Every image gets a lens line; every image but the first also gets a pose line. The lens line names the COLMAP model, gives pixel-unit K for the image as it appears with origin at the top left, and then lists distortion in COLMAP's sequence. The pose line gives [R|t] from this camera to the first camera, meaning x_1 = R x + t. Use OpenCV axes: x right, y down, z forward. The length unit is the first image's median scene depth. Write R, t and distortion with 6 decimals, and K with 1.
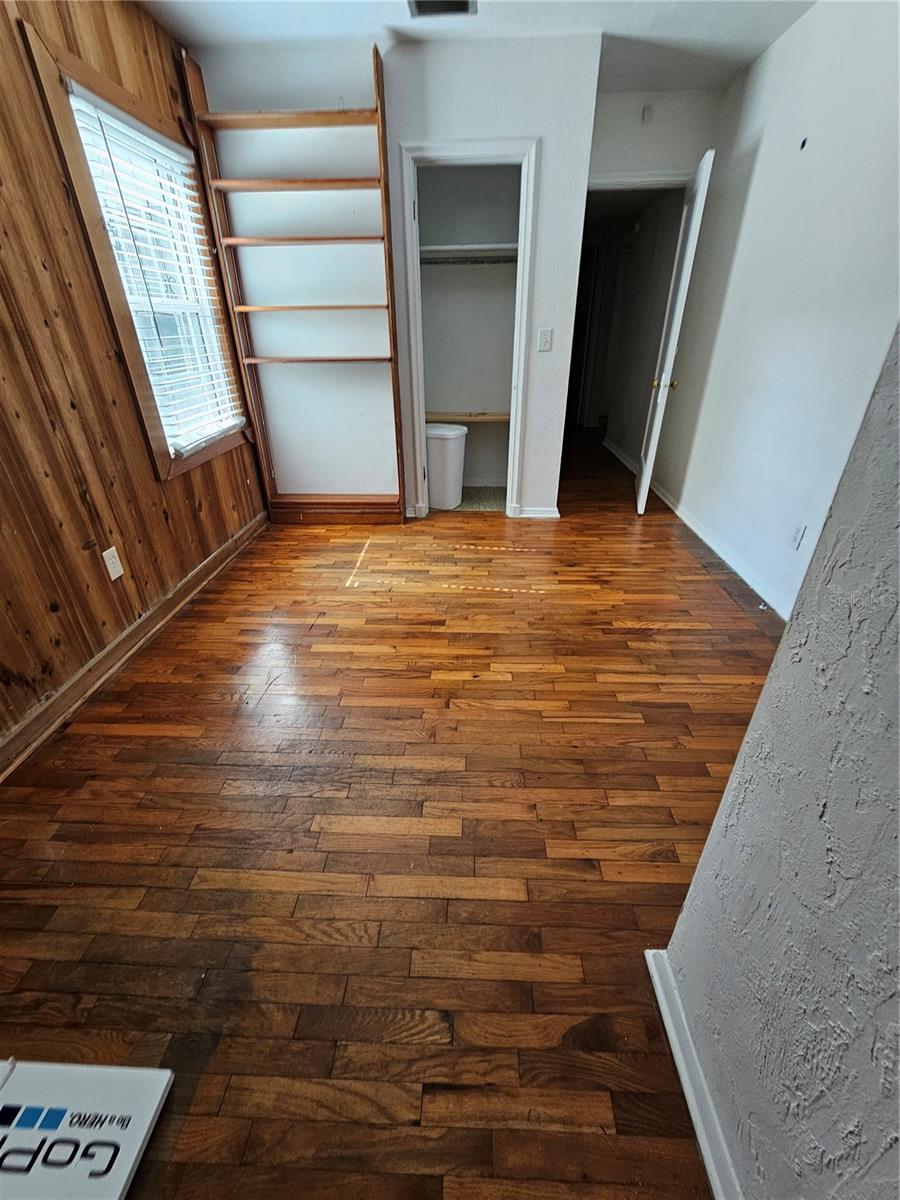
lens RADIAL K [[491.0, 0, 450.8], [0, 491.0, 597.3], [0, 0, 1]] dist [-0.000140, -0.000033]
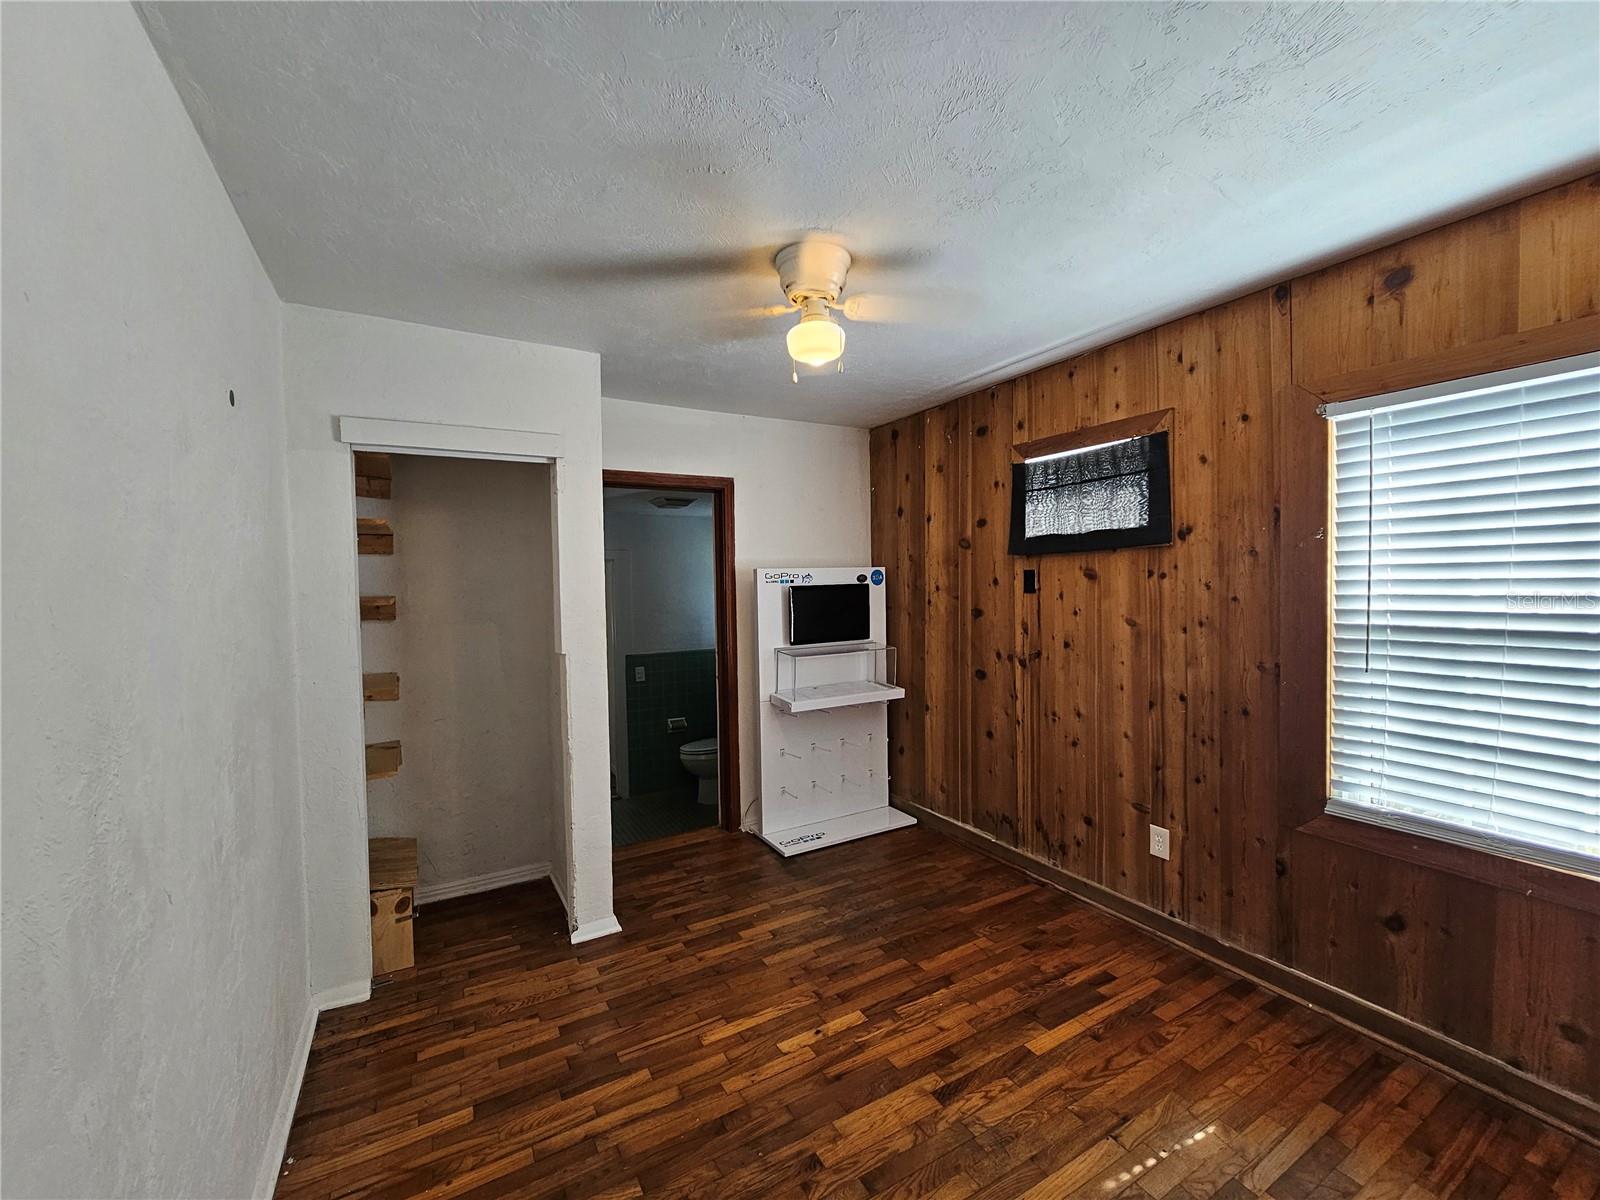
lens RADIAL K [[654.7, 0, 793.9], [0, 654.7, 597.5], [0, 0, 1]] dist [-0.000140, -0.000033]
pose [[-0.841025, 0.043588, -0.539237, 0.678978], [-0.237639, 0.865674, 0.440610, -0.992726], [0.486009, 0.498707, -0.717695, 1.485271]]
